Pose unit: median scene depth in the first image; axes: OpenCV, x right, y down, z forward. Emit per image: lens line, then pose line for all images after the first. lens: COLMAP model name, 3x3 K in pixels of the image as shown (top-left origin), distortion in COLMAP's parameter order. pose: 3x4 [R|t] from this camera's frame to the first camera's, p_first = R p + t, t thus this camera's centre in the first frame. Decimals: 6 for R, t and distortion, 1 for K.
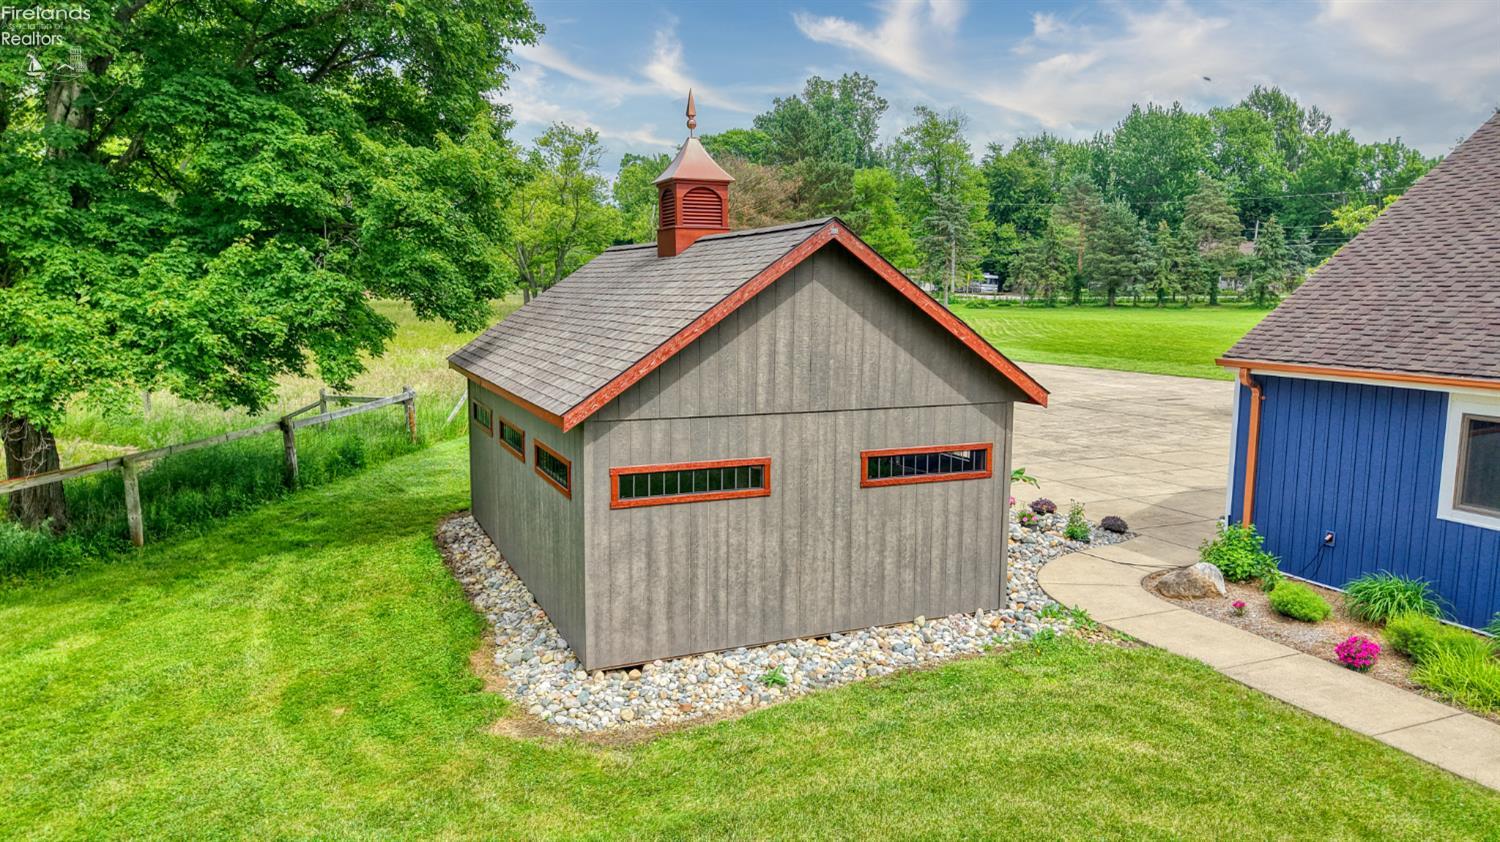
lens RADIAL K [[1011.4, 0, 751.5], [0, 1011.4, 443.8], [0, 0, 1]] dist [0.016807, -0.019192]
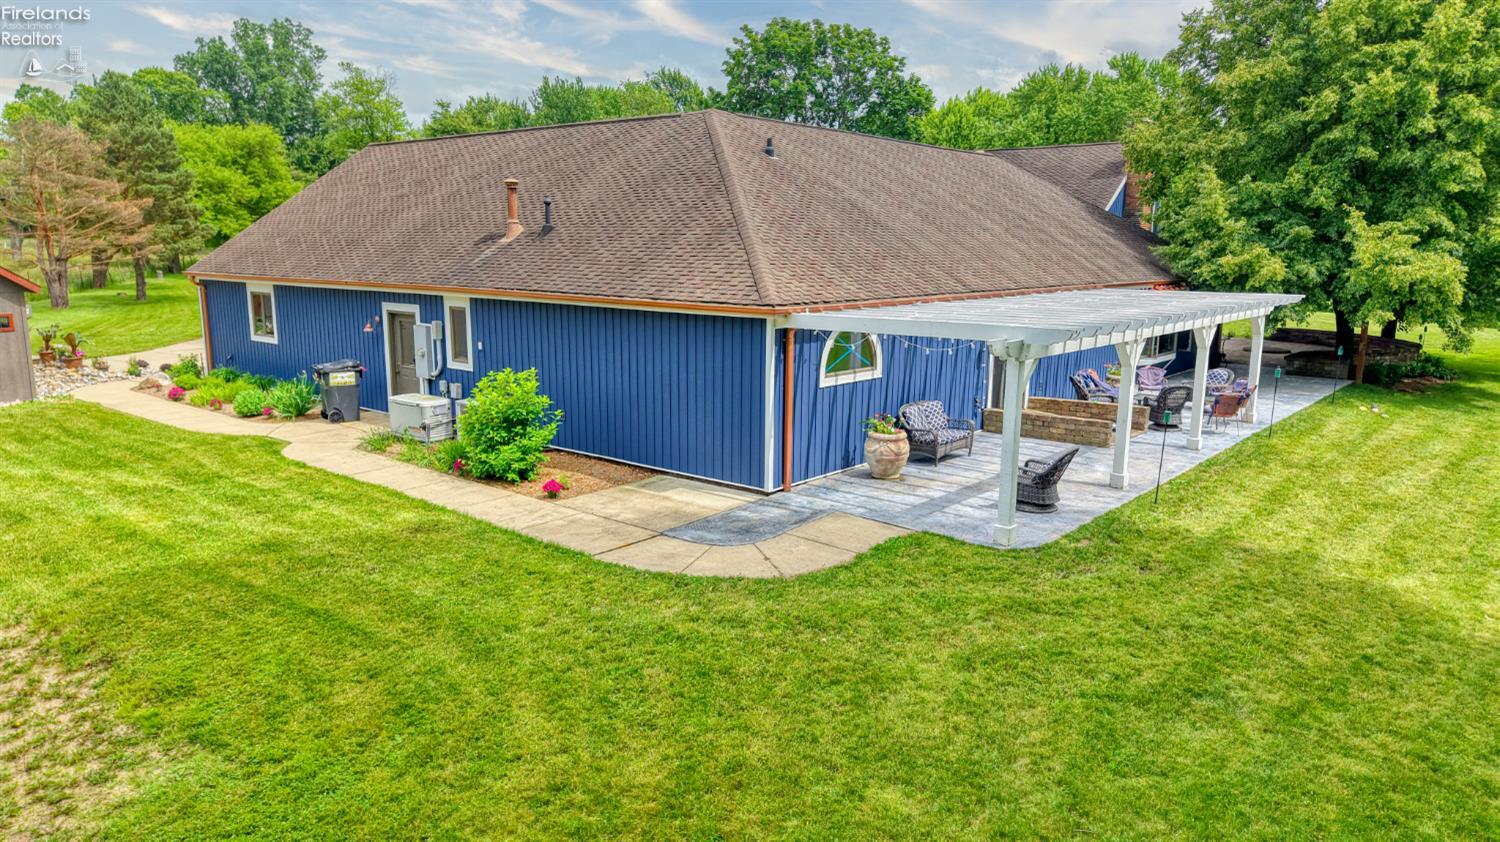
lens RADIAL K [[1011.4, 0, 760.6], [0, 1011.4, 442.9], [0, 0, 1]] dist [0.016807, -0.019192]
pose [[0.893348, -0.087098, 0.440843, 0.271313], [0.067671, 0.995924, 0.059634, 0.096627], [-0.444240, -0.023442, 0.895601, -0.589655]]
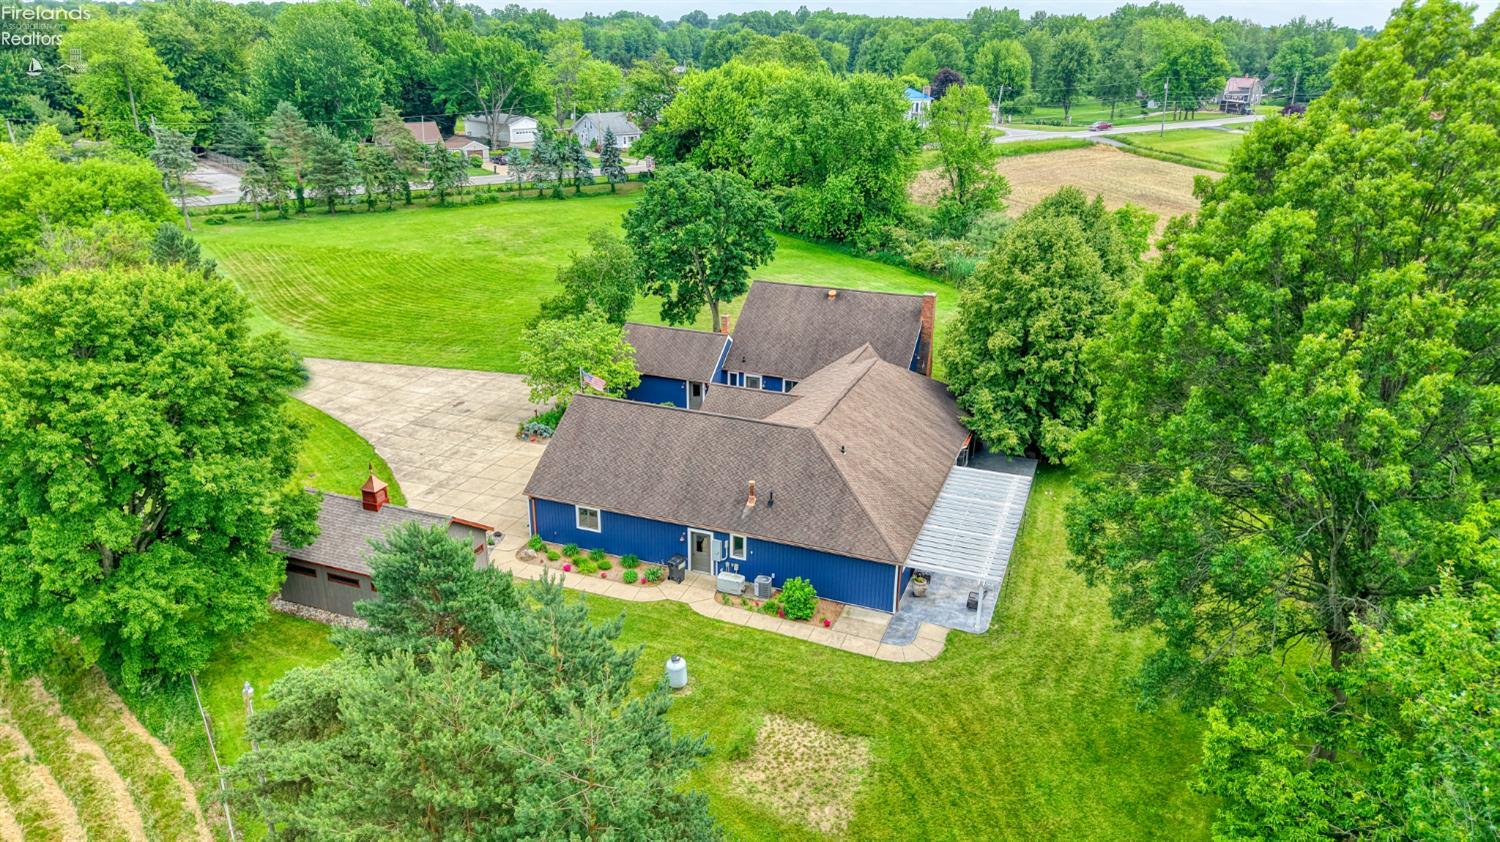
lens RADIAL K [[1011.4, 0, 757.9], [0, 1011.4, 429.1], [0, 0, 1]] dist [0.016807, -0.019192]
pose [[0.706966, -0.253759, 0.660156, -0.647772], [0.102983, 0.960402, 0.258886, -0.574515], [-0.699710, -0.115039, 0.705105, -1.077433]]
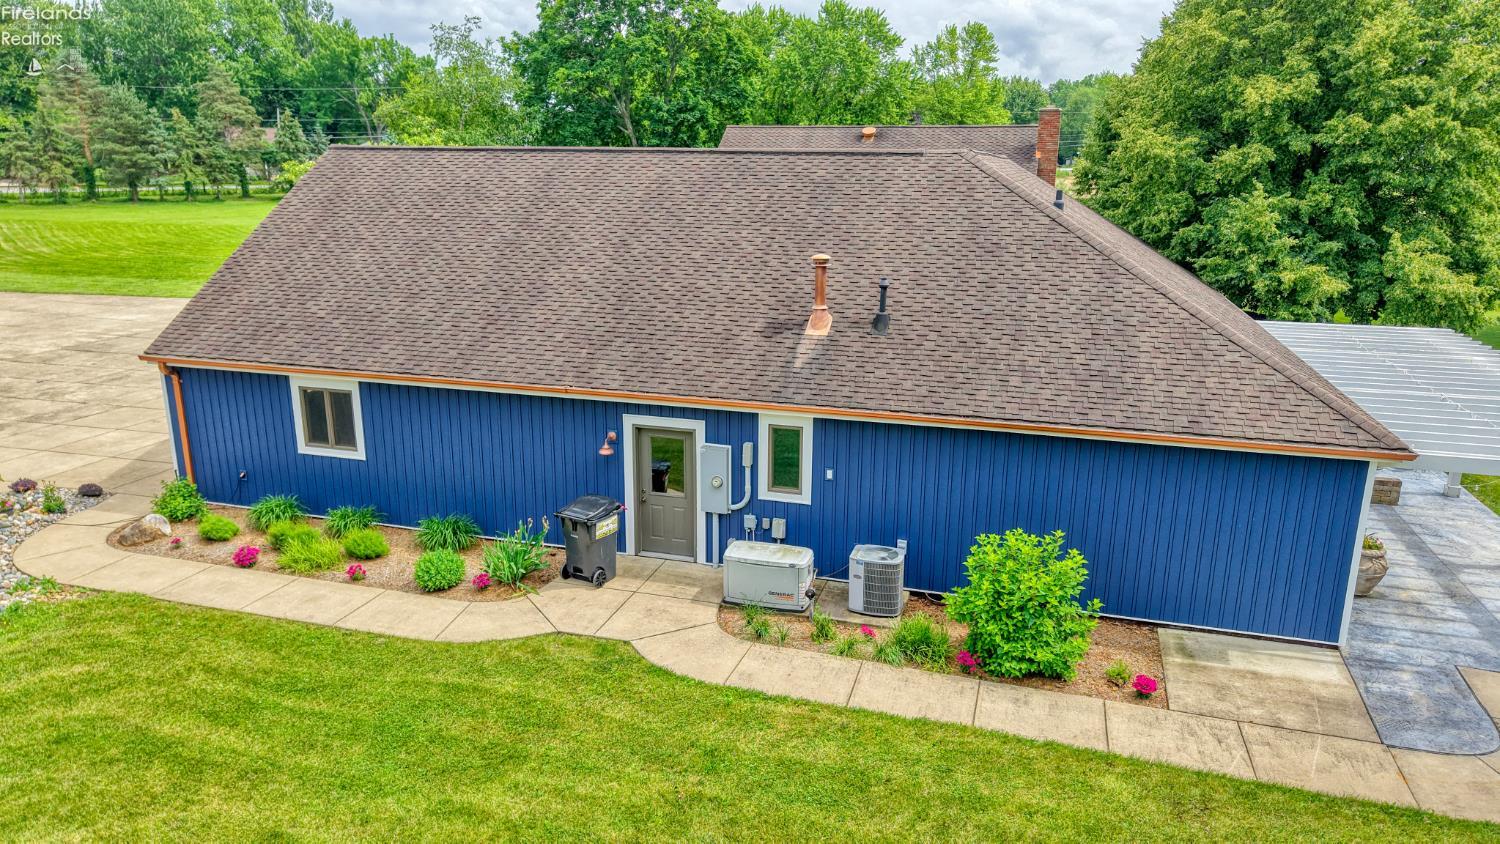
lens RADIAL K [[1011.4, 0, 764.3], [0, 1011.4, 431.2], [0, 0, 1]] dist [0.016807, -0.019192]
pose [[0.648286, -0.197478, 0.735342, -0.000032], [0.113738, 0.980061, 0.162925, -0.052786], [-0.752854, -0.021986, 0.657821, -0.224901]]
